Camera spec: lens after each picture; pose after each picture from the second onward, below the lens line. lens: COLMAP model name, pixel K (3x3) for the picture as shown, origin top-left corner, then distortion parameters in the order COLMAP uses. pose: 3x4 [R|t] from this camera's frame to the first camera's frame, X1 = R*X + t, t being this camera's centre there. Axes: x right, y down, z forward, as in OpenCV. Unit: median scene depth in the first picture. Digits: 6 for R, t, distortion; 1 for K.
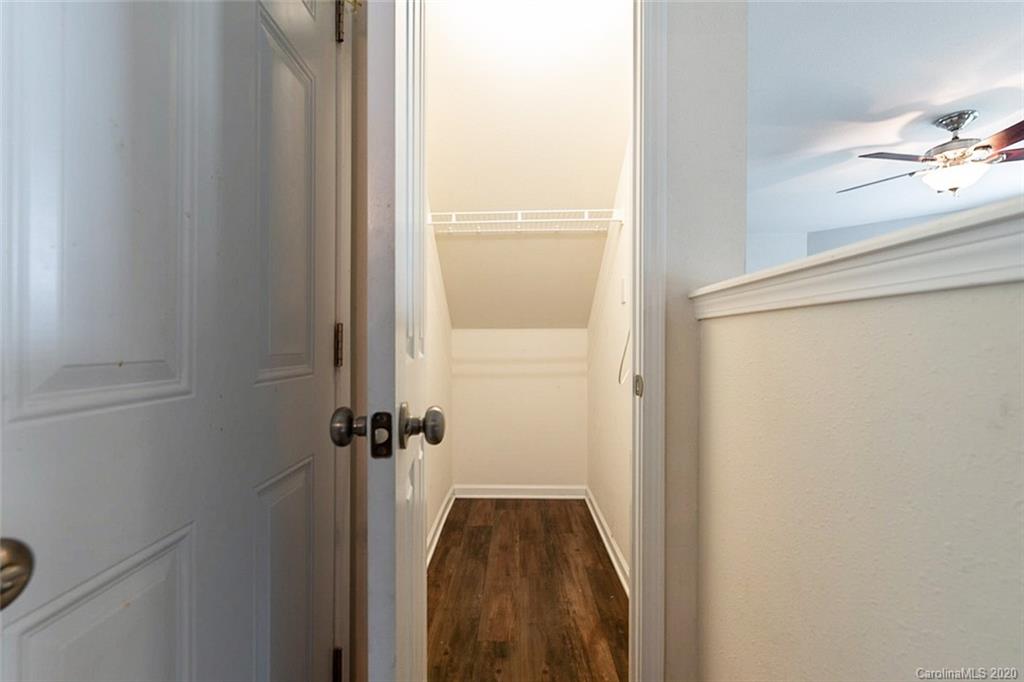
lens RADIAL K [[450.7, 0, 507.7], [0, 450.7, 339.1], [0, 0, 1]] dist [0.000404, 0.000146]
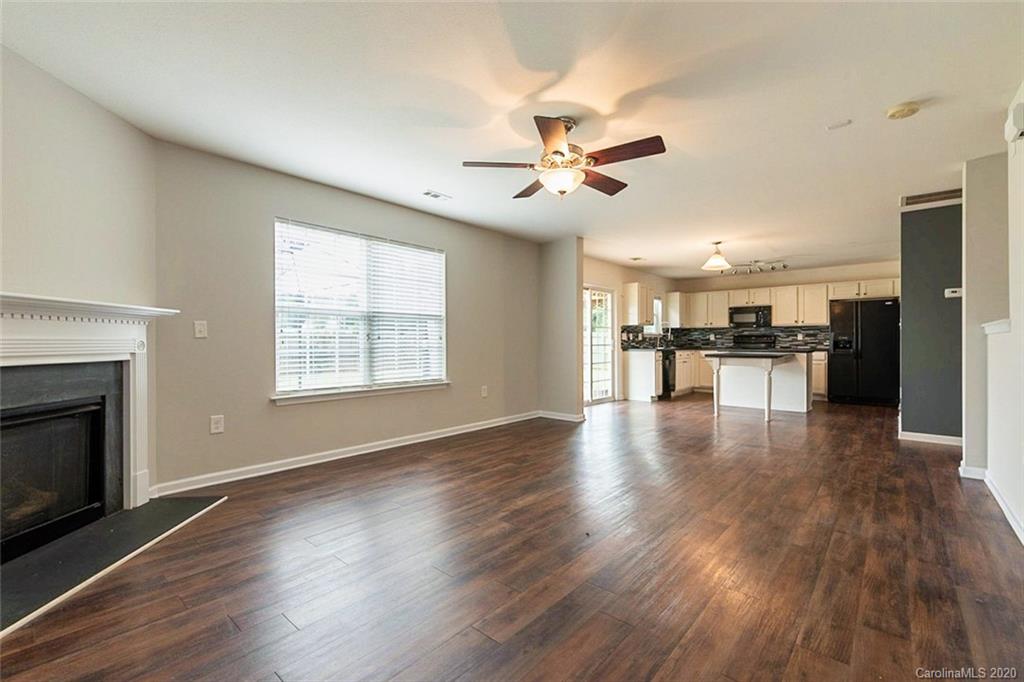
lens RADIAL K [[437.2, 0, 512.0], [0, 437.2, 341.0], [0, 0, 1]] dist [0.000619, 0.000113]
pose [[-0.769756, 0.001905, 0.638335, 0.441743], [-0.004207, 0.999959, -0.008056, 0.014818], [-0.638324, -0.008887, -0.769716, 1.841580]]
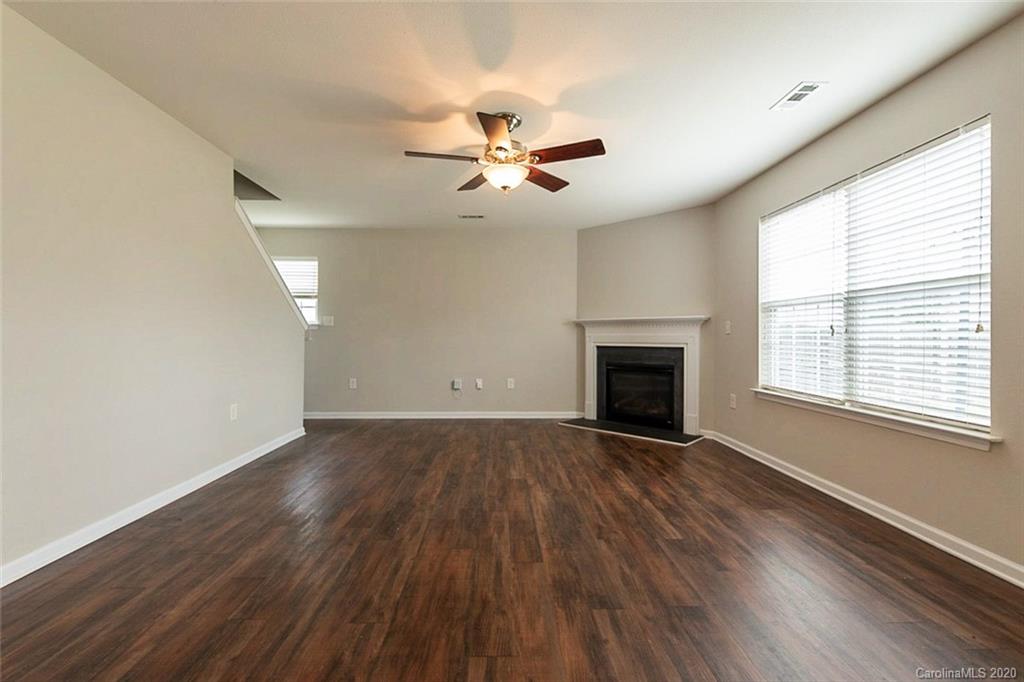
lens RADIAL K [[442.2, 0, 510.6], [0, 442.2, 331.3], [0, 0, 1]] dist [0.001814, 0.000321]
pose [[0.998344, 0.003729, 0.057409, 0.948140], [-0.003561, 0.999989, -0.003016, 0.000107], [-0.057419, 0.002807, 0.998346, -0.021398]]
